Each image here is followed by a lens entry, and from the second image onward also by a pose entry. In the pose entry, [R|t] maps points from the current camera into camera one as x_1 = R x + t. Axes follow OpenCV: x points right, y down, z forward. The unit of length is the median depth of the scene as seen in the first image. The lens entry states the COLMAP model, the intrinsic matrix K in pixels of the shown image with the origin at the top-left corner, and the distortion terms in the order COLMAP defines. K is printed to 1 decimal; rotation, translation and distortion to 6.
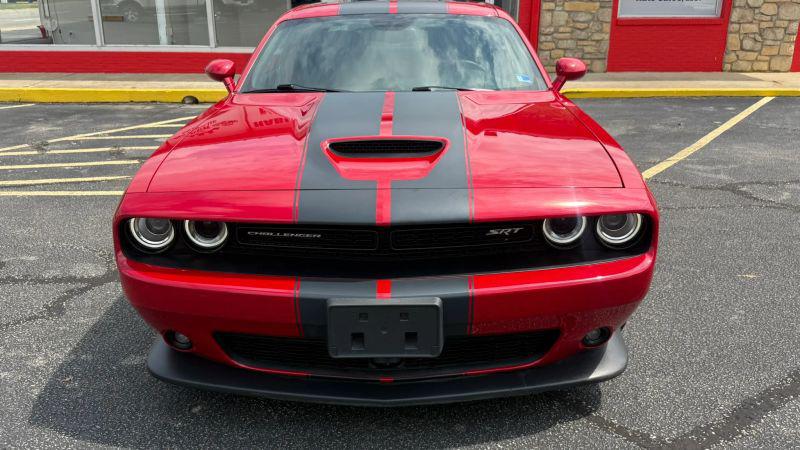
lens RADIAL K [[678.8, 0, 401.9], [0, 678.8, 226.0], [0, 0, 1]] dist [0.010862, -0.002109]
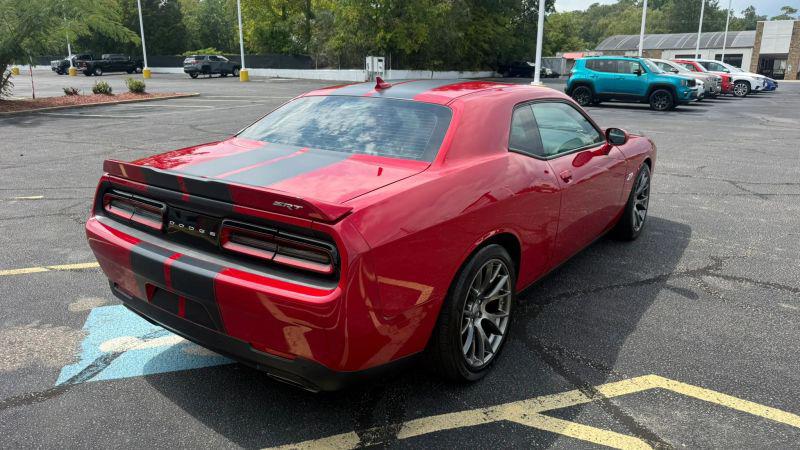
lens RADIAL K [[577.9, 0, 392.5], [0, 577.9, 223.7], [0, 0, 1]] dist [-0.000122, -0.005246]
pose [[-0.809169, -0.152410, 0.567465, -0.664937], [0.182158, 0.853122, 0.488878, -0.804873], [-0.558626, 0.498953, -0.662557, 2.375541]]
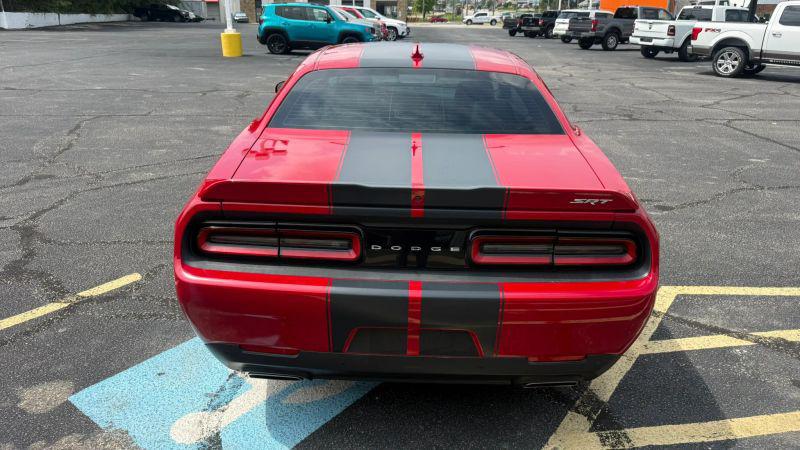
lens RADIAL K [[577.9, 0, 401.6], [0, 577.9, 227.6], [0, 0, 1]] dist [0.010541, -0.000531]
pose [[-0.999826, -0.015852, 0.009860, -0.008807], [-0.006315, 0.784231, 0.620437, -0.879680], [-0.017568, 0.620266, -0.784195, 2.496572]]
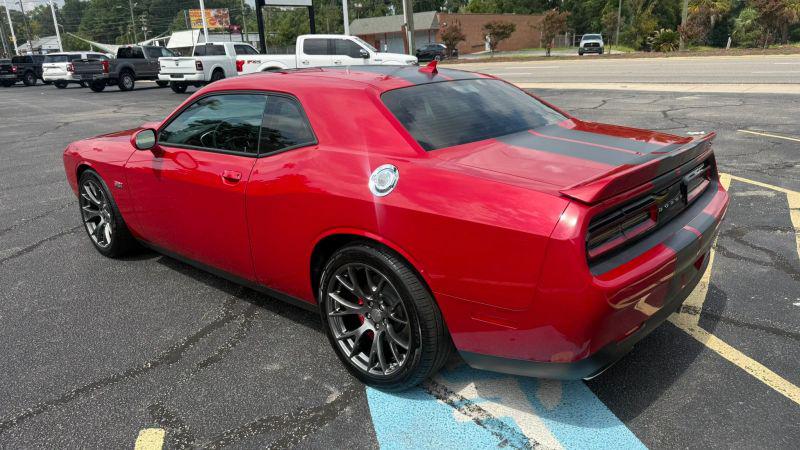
lens RADIAL K [[577.9, 0, 401.6], [0, 577.9, 227.6], [0, 0, 1]] dist [0.010541, -0.000531]
pose [[-0.642915, 0.251097, -0.723609, 0.790877], [-0.200693, 0.856504, 0.475525, -0.744192], [0.739177, 0.450945, -0.500266, 2.160731]]
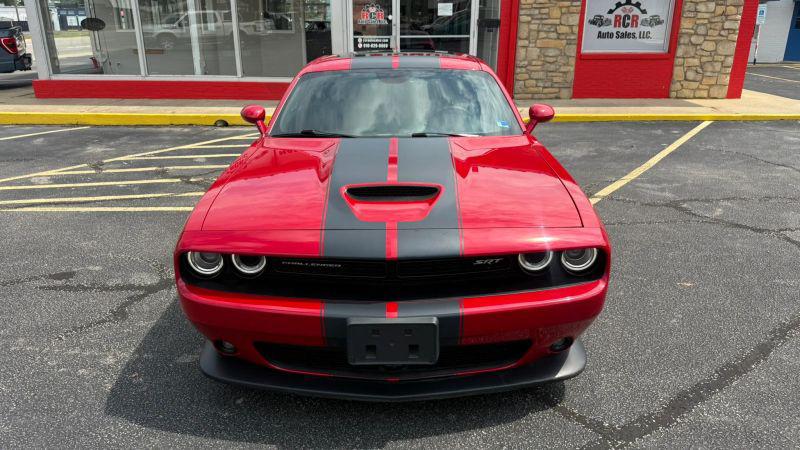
lens RADIAL K [[577.9, 0, 401.6], [0, 577.9, 227.6], [0, 0, 1]] dist [0.010541, -0.000531]
pose [[0.999982, 0.000045, 0.005983, -0.009474], [-0.000108, 0.999943, 0.010637, -0.044244], [-0.005982, -0.010638, 0.999926, -0.041962]]
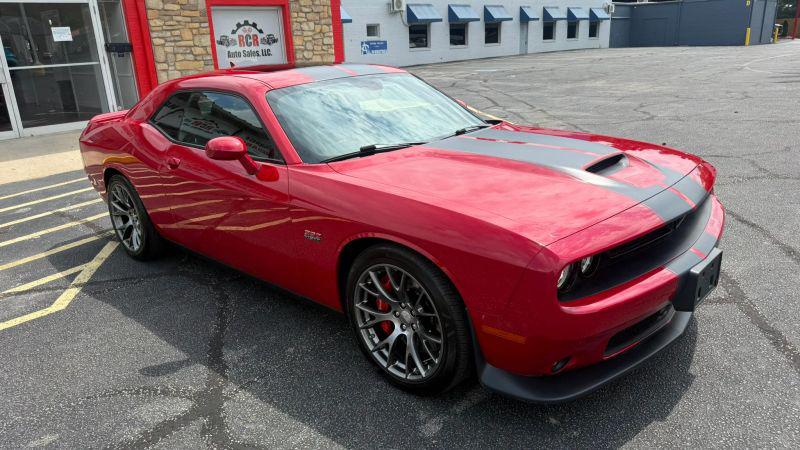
lens RADIAL K [[566.4, 0, 400.0], [0, 566.4, 225.0], [0, 0, 1]] dist [0.005522, -0.002880]
pose [[0.686797, -0.255004, 0.680649, -0.789295], [0.276839, 0.957628, 0.079434, -0.143784], [-0.672064, 0.133875, 0.728291, 0.332526]]
